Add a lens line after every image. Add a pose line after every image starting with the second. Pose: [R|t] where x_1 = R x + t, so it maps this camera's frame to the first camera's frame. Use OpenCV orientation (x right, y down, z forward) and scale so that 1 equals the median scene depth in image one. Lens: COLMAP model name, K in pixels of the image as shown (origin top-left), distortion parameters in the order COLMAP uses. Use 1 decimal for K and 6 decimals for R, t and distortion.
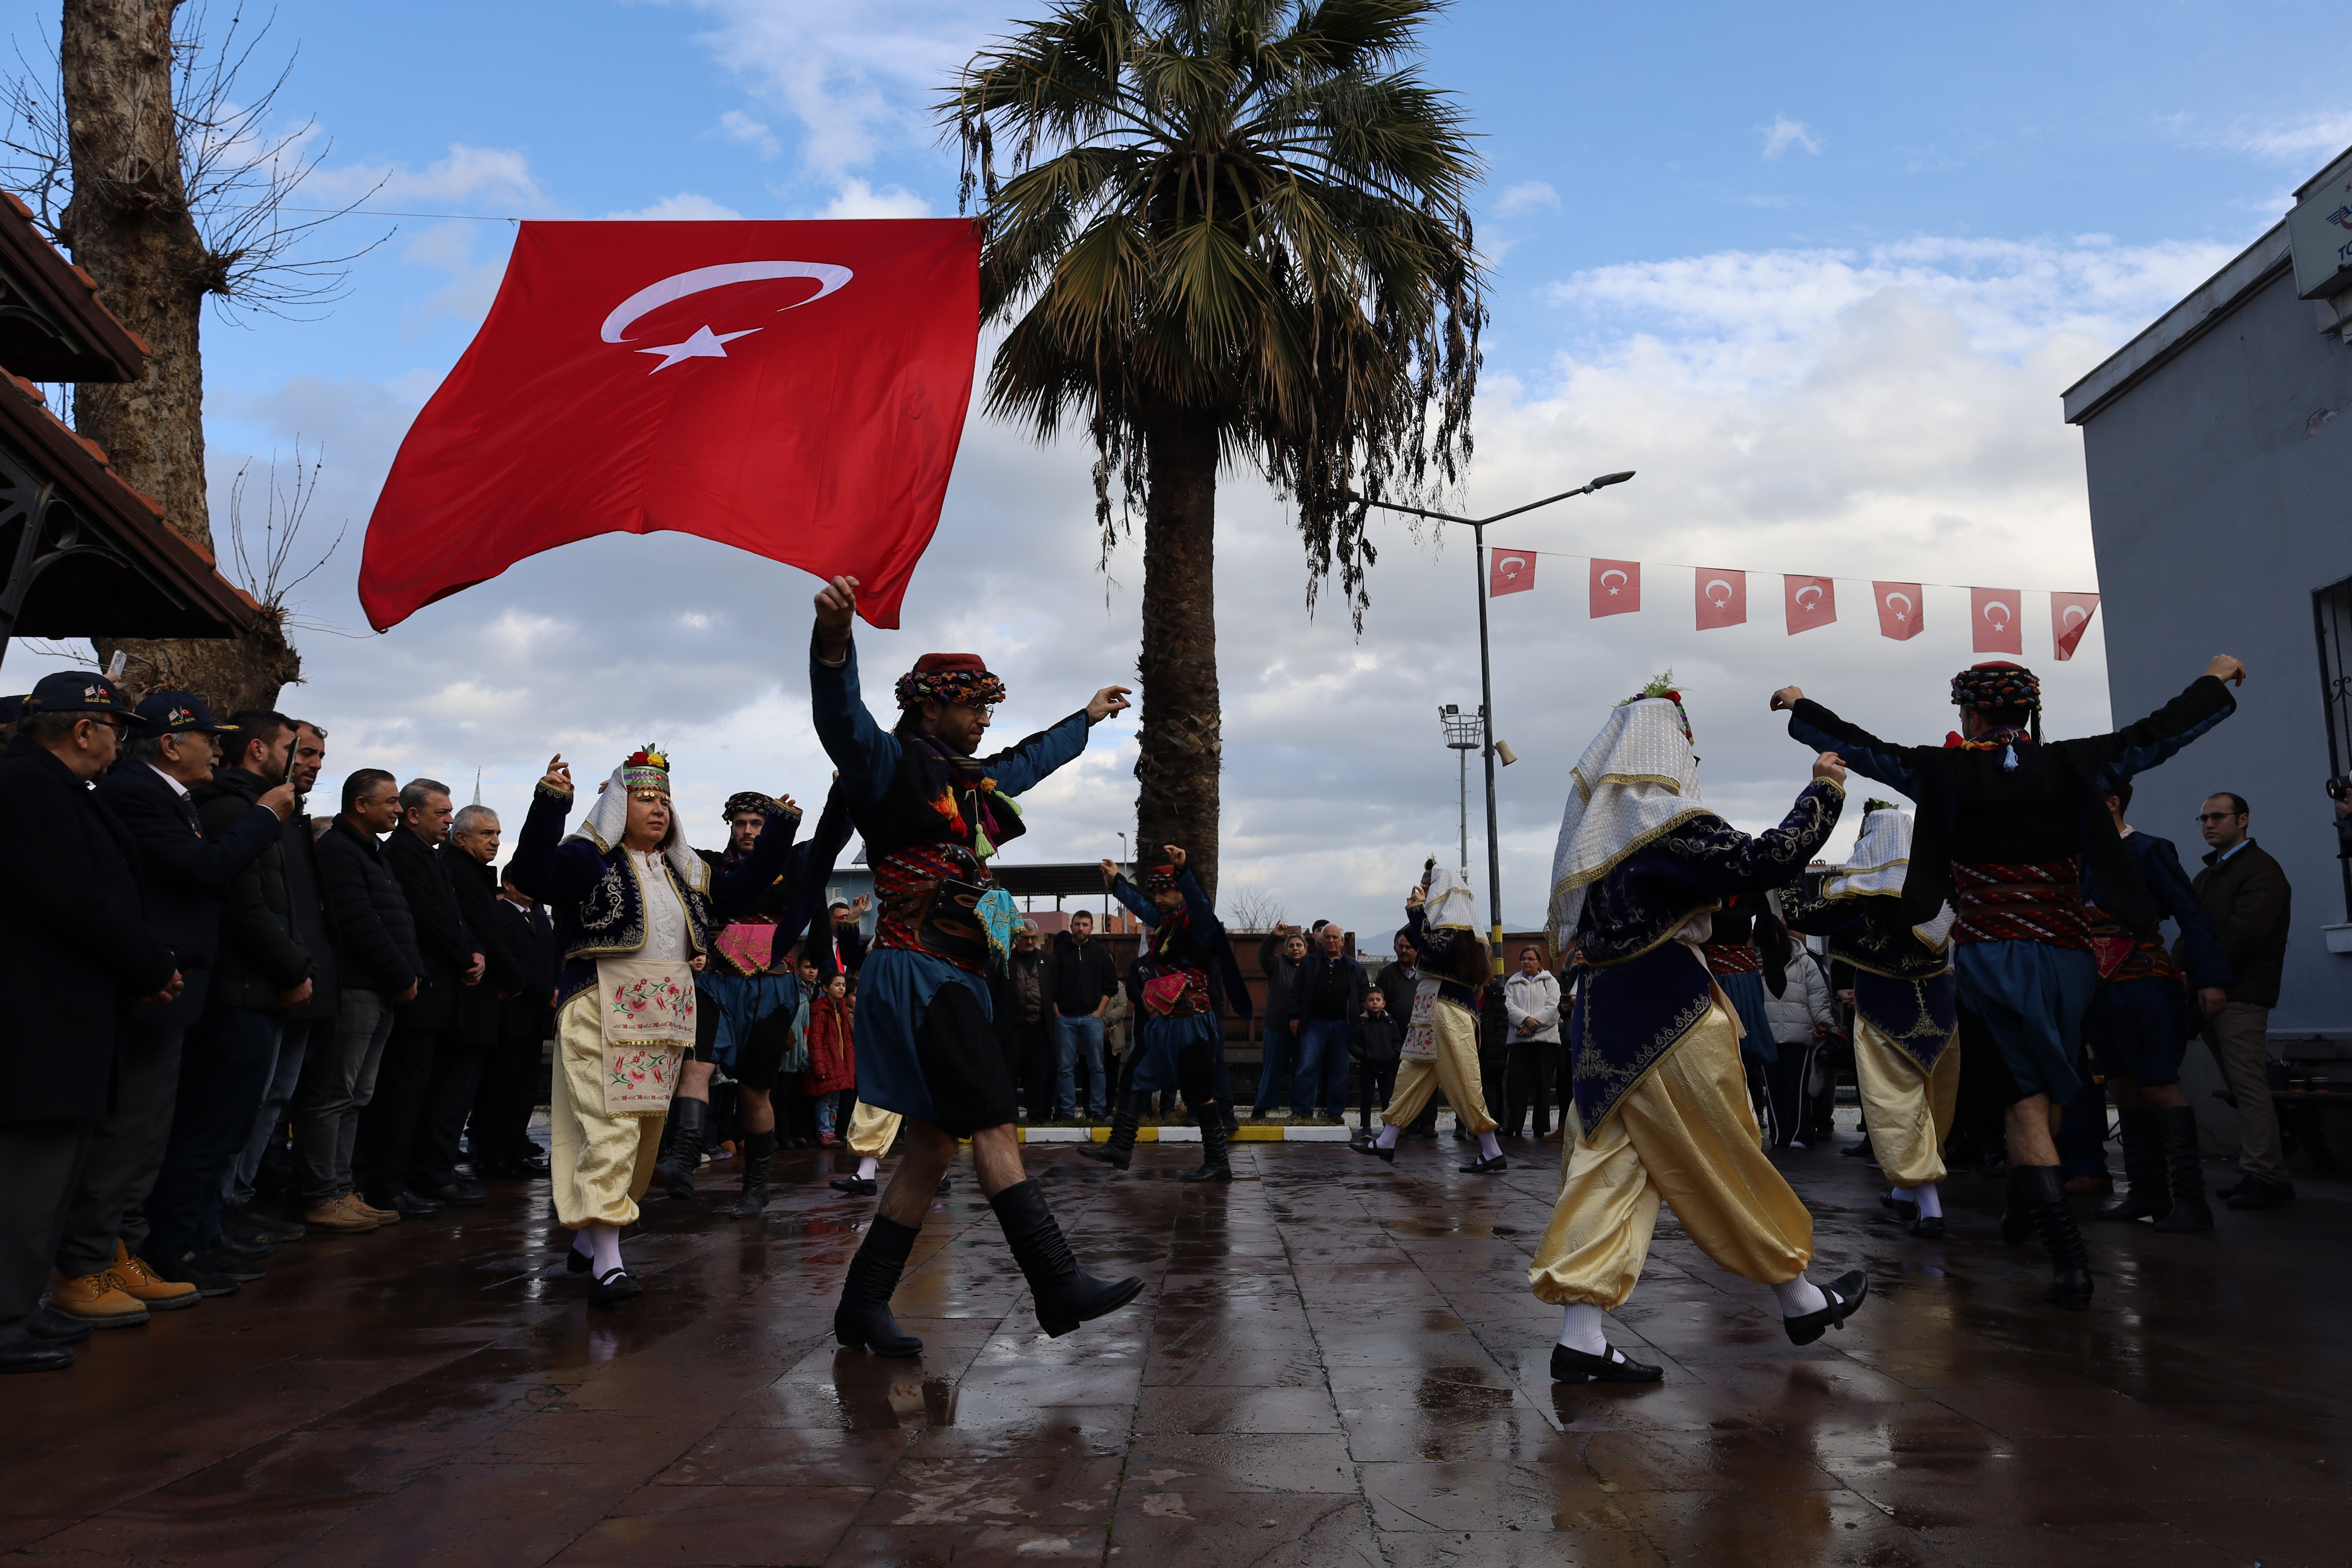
lens RADIAL K [[1544.0, 0, 1176.0], [0, 1544.0, 784.0], [0, 0, 1]] dist [-0.041793, -0.001537]
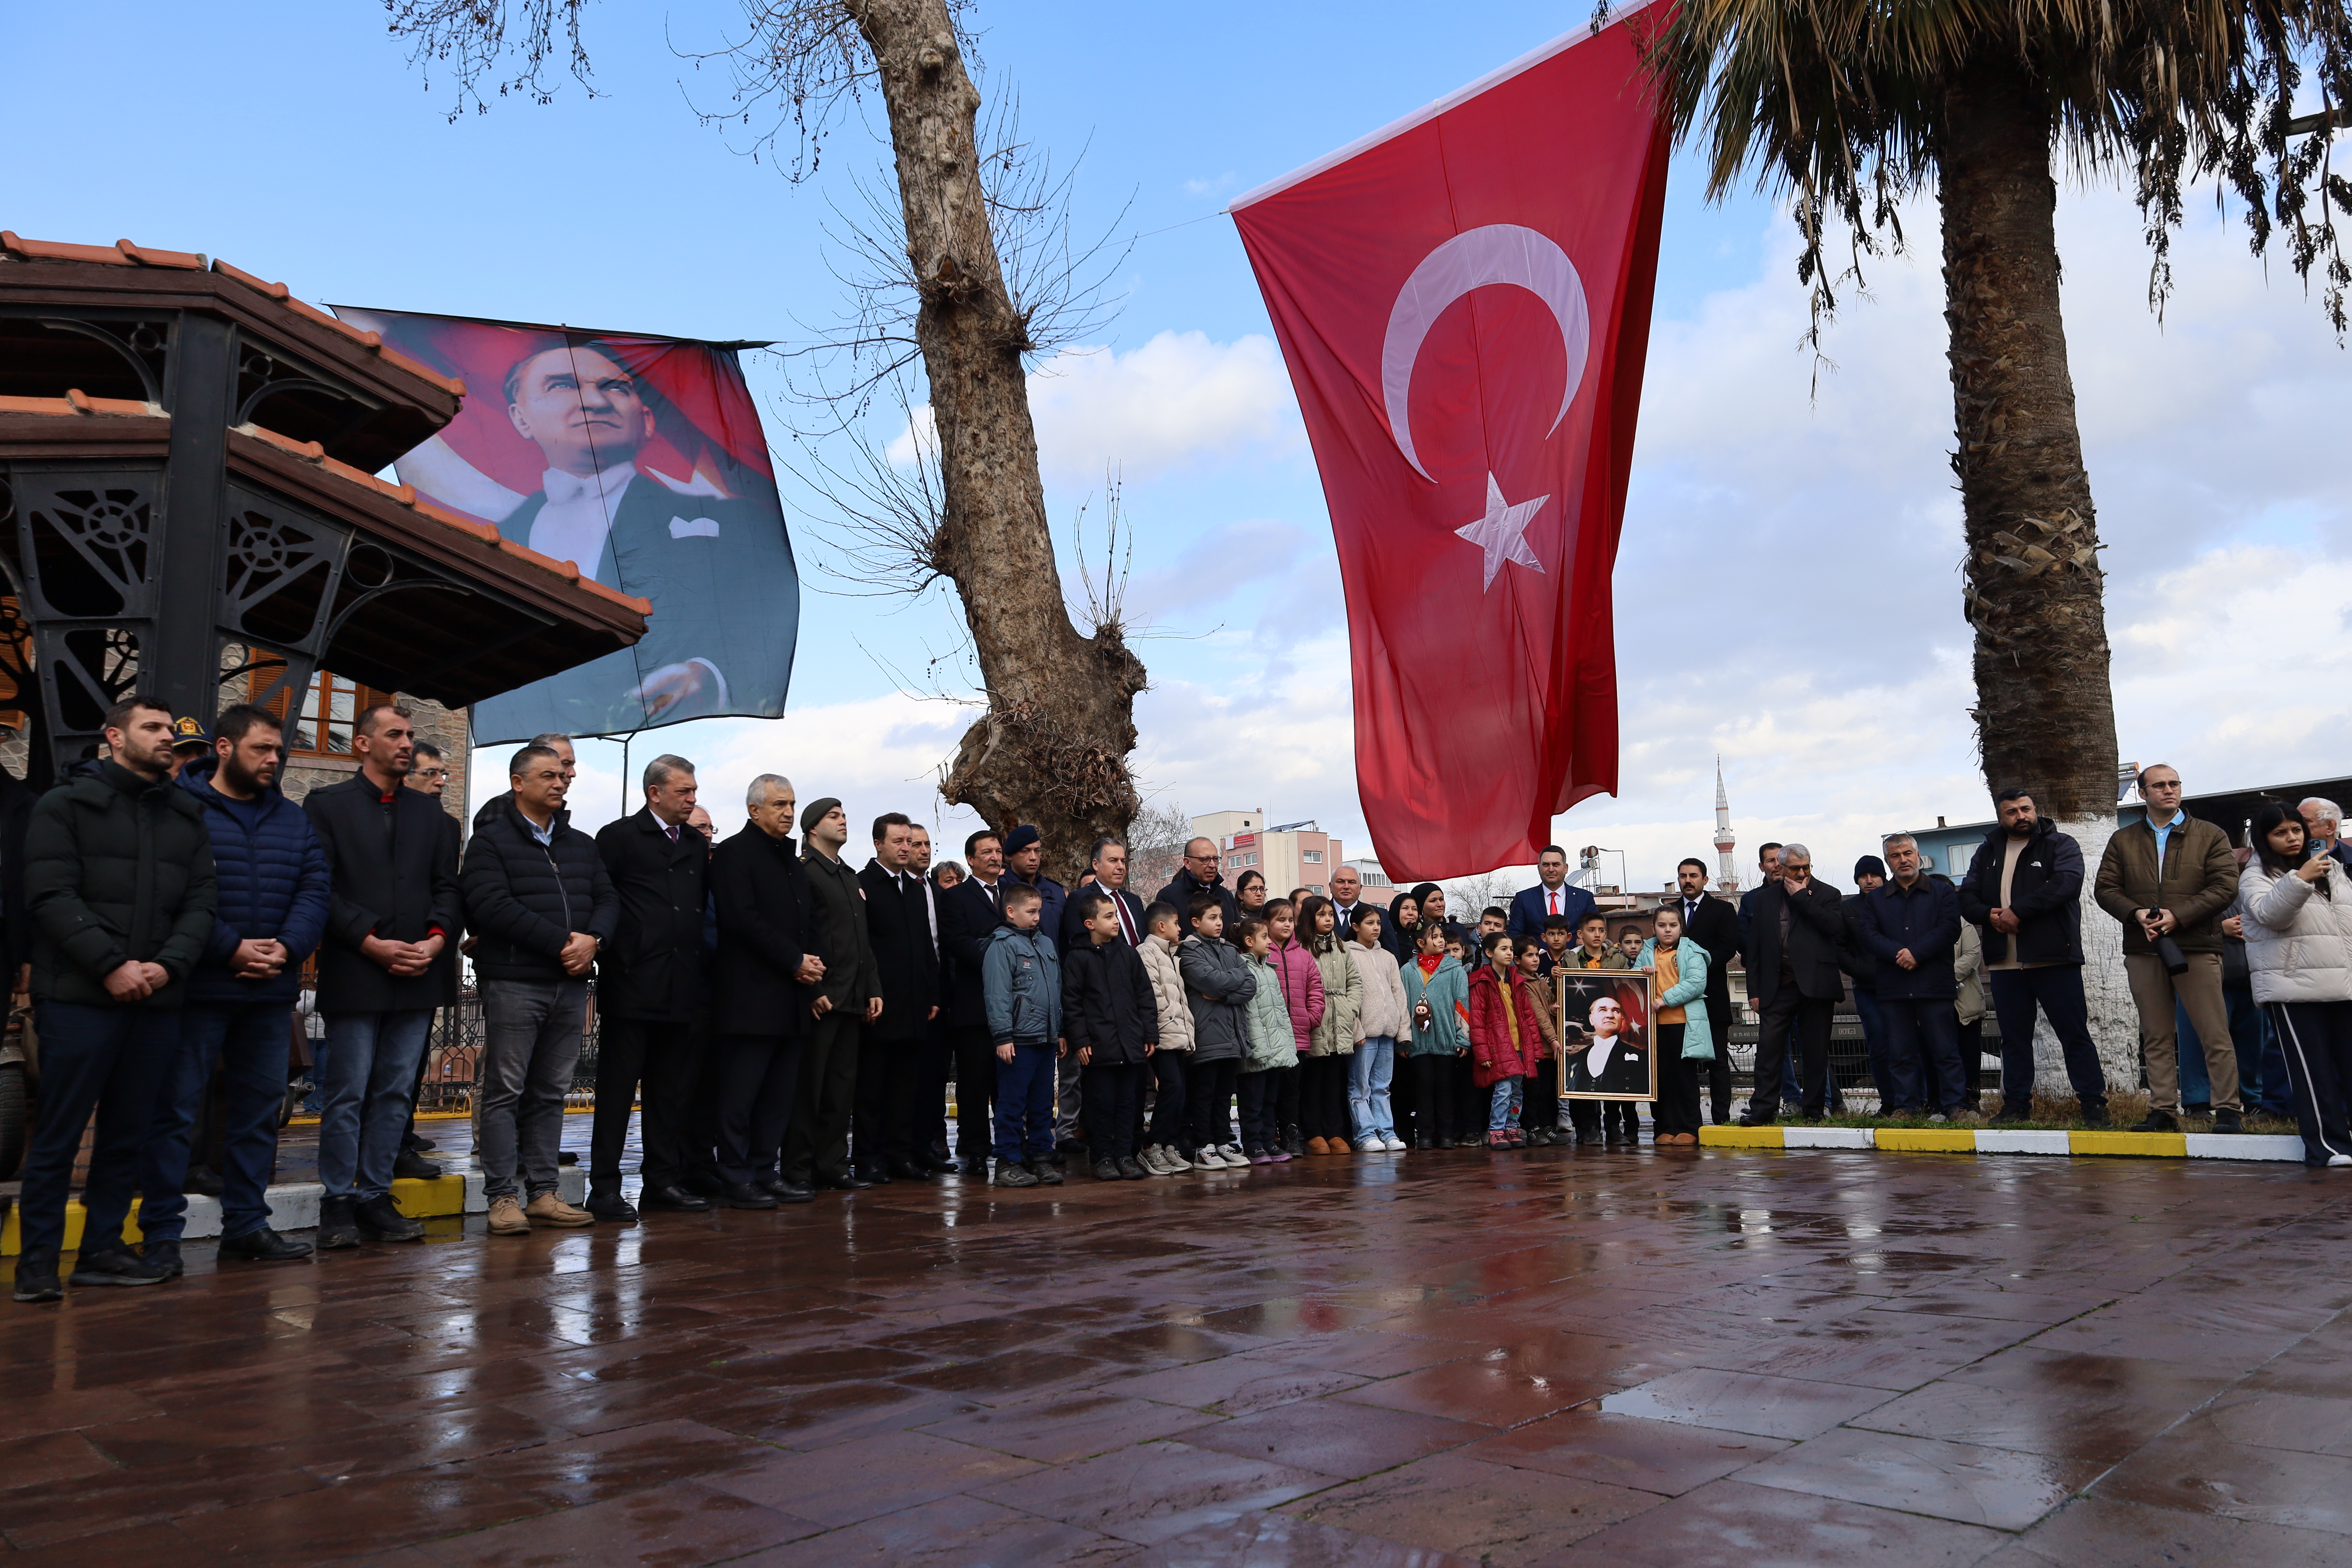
lens RADIAL K [[1544.0, 0, 1176.0], [0, 1544.0, 784.0], [0, 0, 1]] dist [-0.041793, -0.001537]
pose [[0.720905, -0.122306, -0.682157, 0.172838], [0.133702, 0.990358, -0.036268, 0.042420], [0.680015, -0.065060, 0.730306, 0.246597]]
